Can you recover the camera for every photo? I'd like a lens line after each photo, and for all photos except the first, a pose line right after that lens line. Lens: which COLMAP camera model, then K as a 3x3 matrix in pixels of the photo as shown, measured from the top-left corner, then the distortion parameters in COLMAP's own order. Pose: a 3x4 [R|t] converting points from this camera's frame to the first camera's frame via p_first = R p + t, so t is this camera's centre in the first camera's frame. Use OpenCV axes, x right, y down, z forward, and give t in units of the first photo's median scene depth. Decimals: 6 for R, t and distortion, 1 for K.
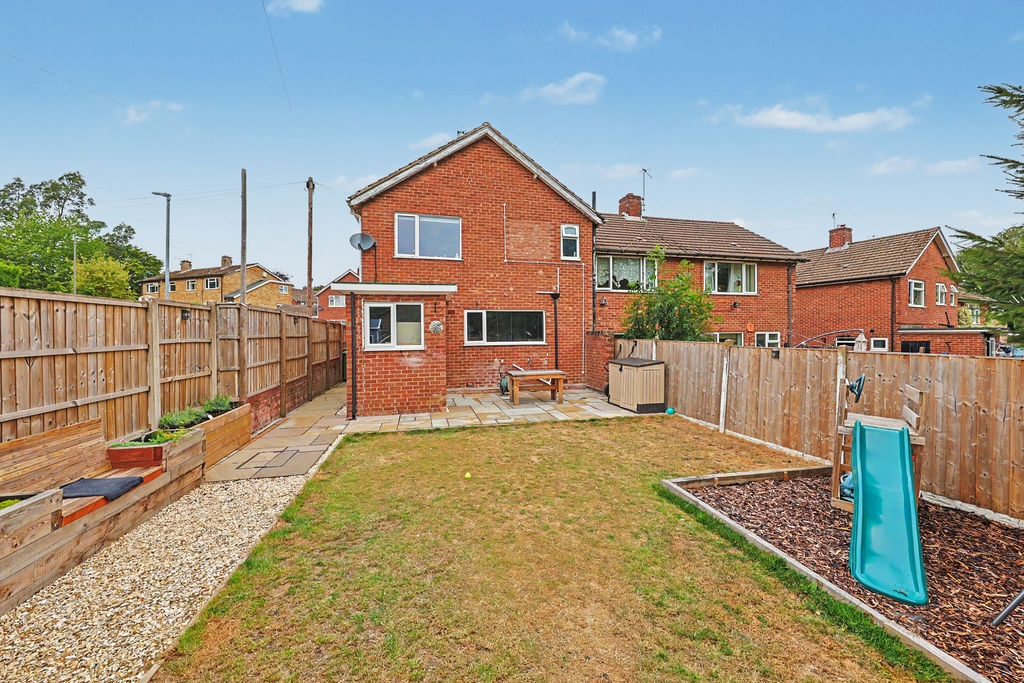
lens RADIAL K [[371.5, 0, 513.0], [0, 371.5, 337.6], [0, 0, 1]] dist [0.002972, 0.000124]
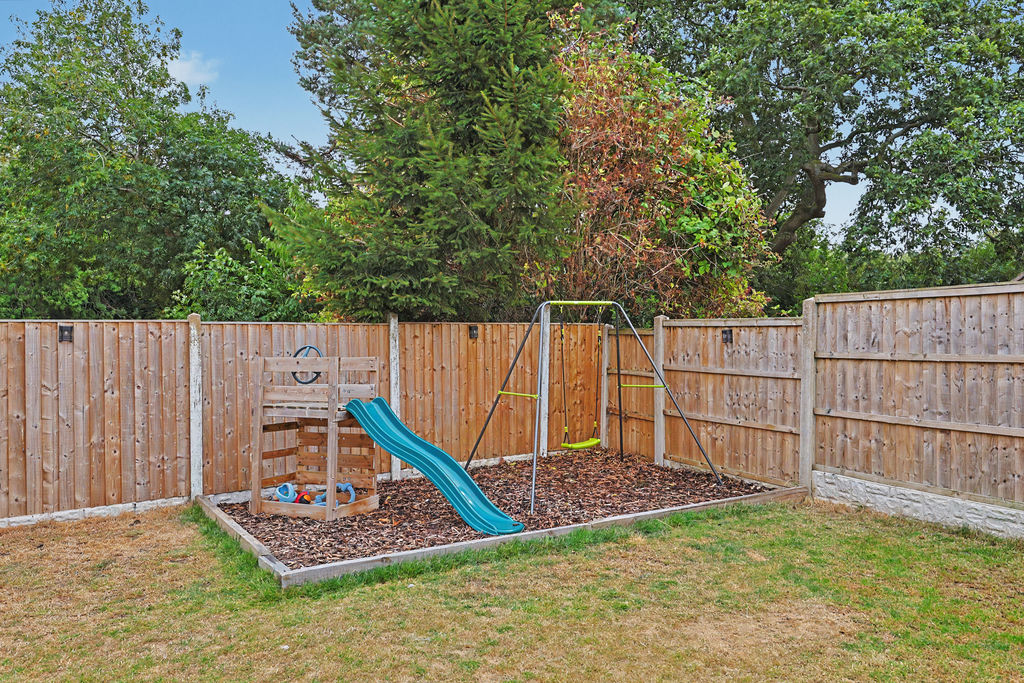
lens RADIAL K [[712.7, 0, 526.6], [0, 712.7, 338.2], [0, 0, 1]] dist [0.011559, -0.007730]
pose [[-0.316284, -0.005547, 0.948648, -0.320916], [0.014262, 0.999842, 0.010601, 0.038645], [-0.948557, 0.016883, -0.316155, 0.550643]]
